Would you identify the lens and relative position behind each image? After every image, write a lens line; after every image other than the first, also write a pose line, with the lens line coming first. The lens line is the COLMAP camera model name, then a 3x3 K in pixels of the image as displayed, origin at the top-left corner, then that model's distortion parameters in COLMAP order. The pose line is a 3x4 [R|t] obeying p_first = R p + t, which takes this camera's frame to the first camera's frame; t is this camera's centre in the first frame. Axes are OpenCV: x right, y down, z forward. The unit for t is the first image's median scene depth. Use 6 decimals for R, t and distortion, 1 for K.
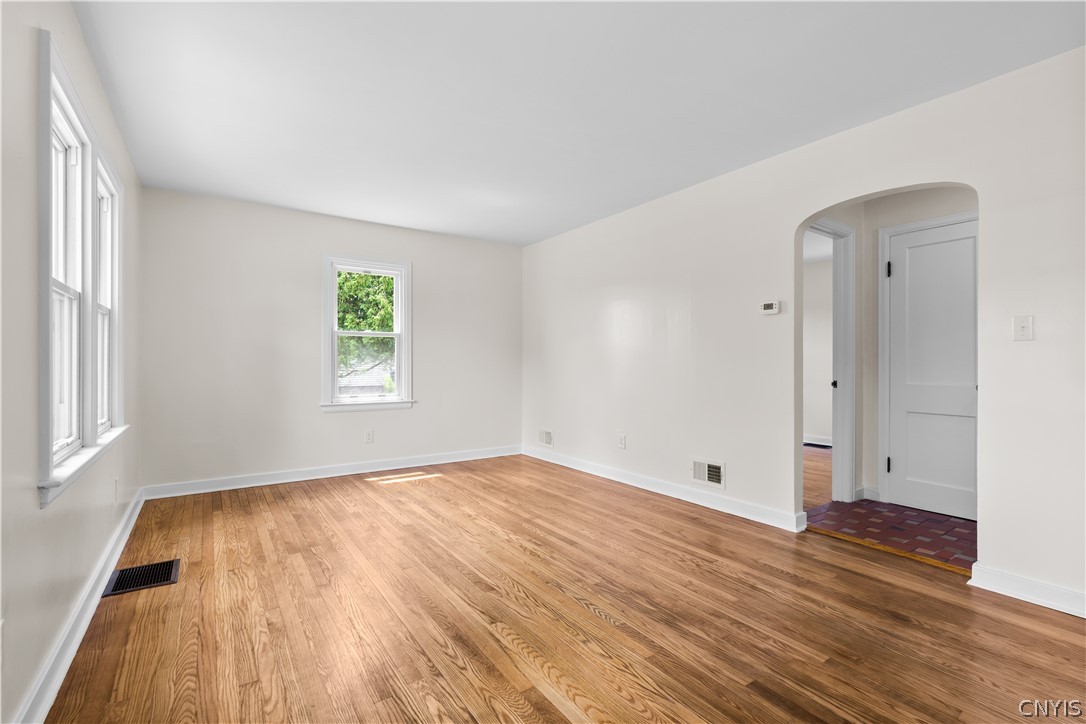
lens RADIAL K [[481.1, 0, 539.9], [0, 481.1, 363.7], [0, 0, 1]] dist [-0.002738, -0.000106]
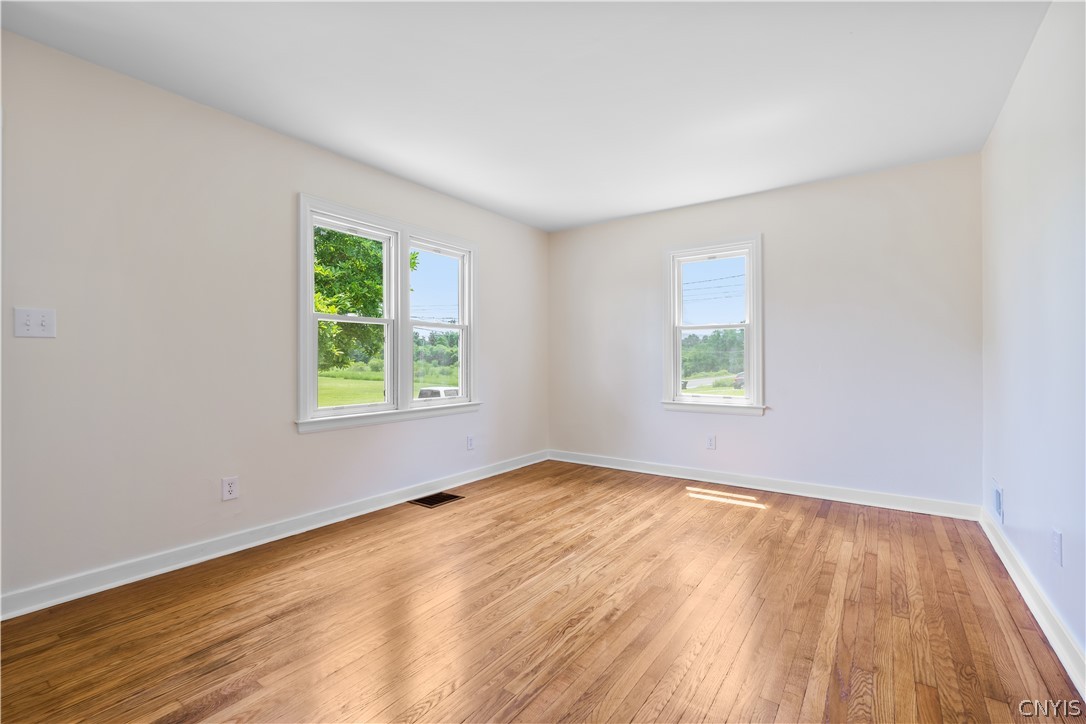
lens RADIAL K [[481.1, 0, 547.5], [0, 481.1, 362.1], [0, 0, 1]] dist [-0.002738, -0.000106]
pose [[0.339263, 0.000117, -0.940691, 0.595131], [0.003332, 0.999994, 0.001326, 0.000796], [0.940686, -0.003584, 0.339261, 0.646346]]
